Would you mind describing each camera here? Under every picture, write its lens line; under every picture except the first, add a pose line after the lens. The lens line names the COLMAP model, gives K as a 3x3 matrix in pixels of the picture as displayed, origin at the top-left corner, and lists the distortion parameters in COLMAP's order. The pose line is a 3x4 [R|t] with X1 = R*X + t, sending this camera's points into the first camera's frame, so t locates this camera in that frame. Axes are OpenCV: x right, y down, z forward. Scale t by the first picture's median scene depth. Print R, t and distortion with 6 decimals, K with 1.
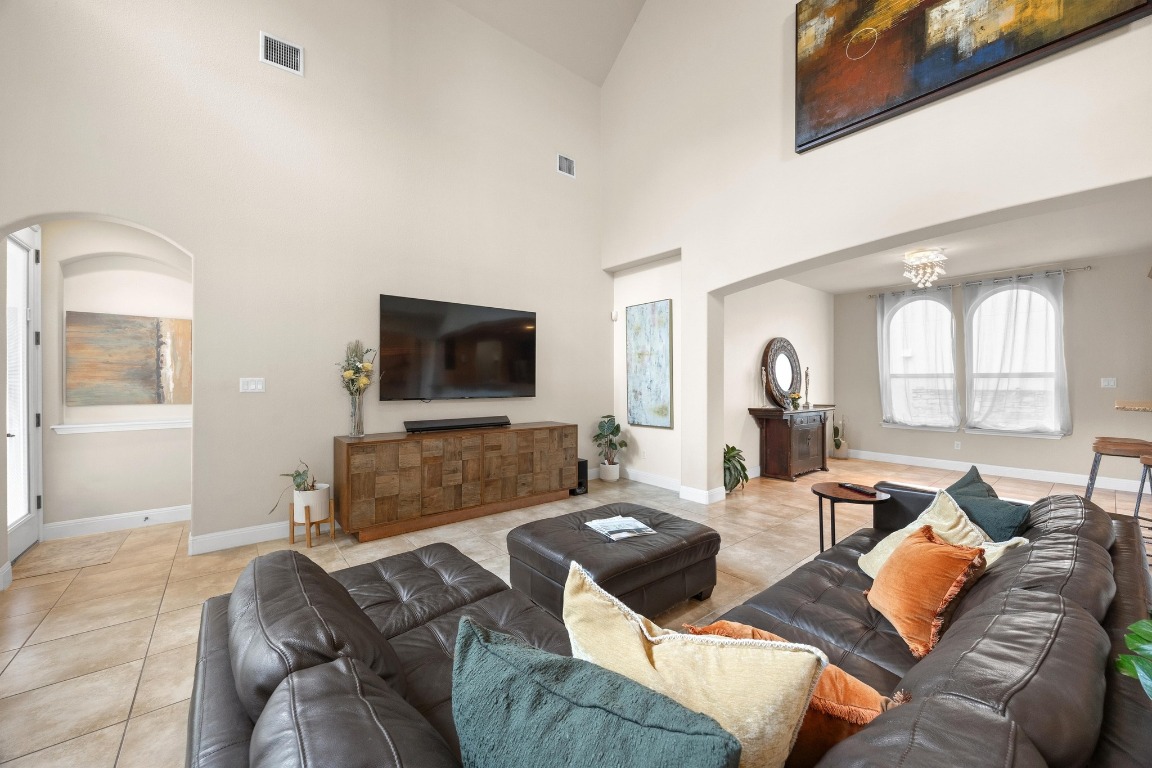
lens RADIAL K [[433.5, 0, 576.0], [0, 433.5, 384.0], [0, 0, 1]] dist [-0.002361, -0.000142]
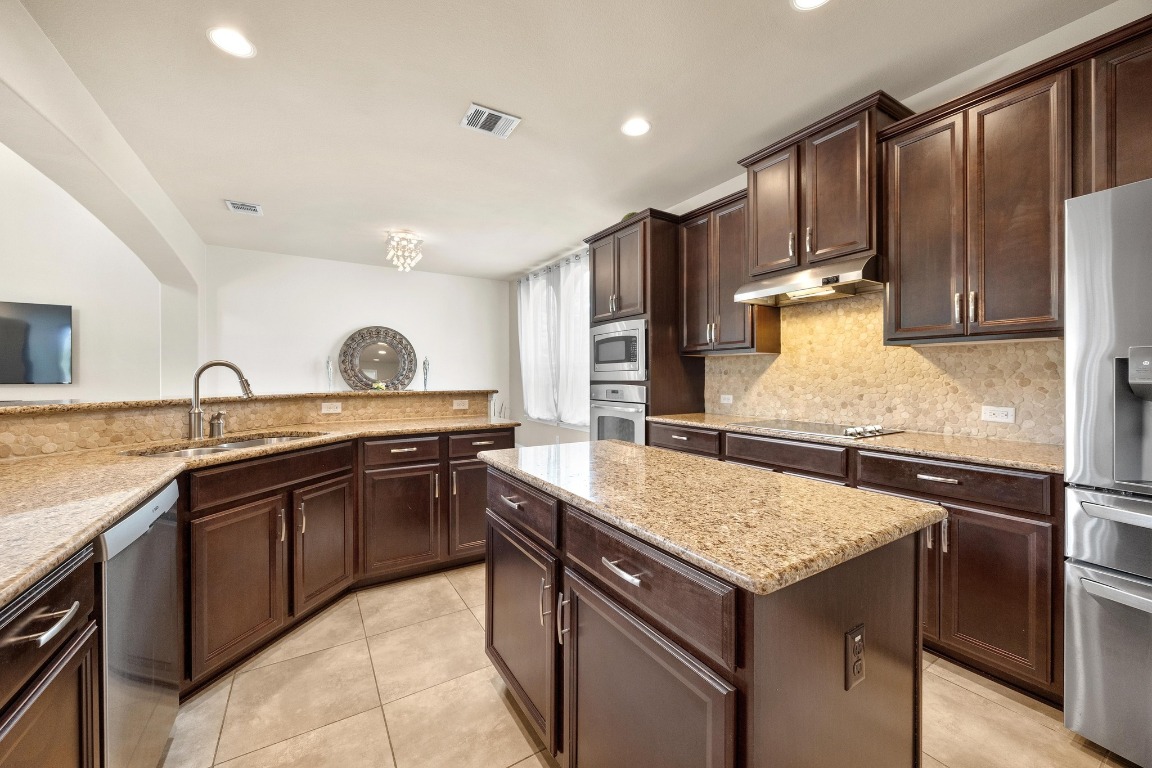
lens RADIAL K [[441.9, 0, 576.4], [0, 441.9, 378.9], [0, 0, 1]] dist [-0.001705, -0.000077]
pose [[0.992204, 0.004539, -0.124541, 1.637285], [-0.004326, 0.999989, 0.001987, 0.010878], [0.124548, -0.001432, 0.992213, 0.085836]]
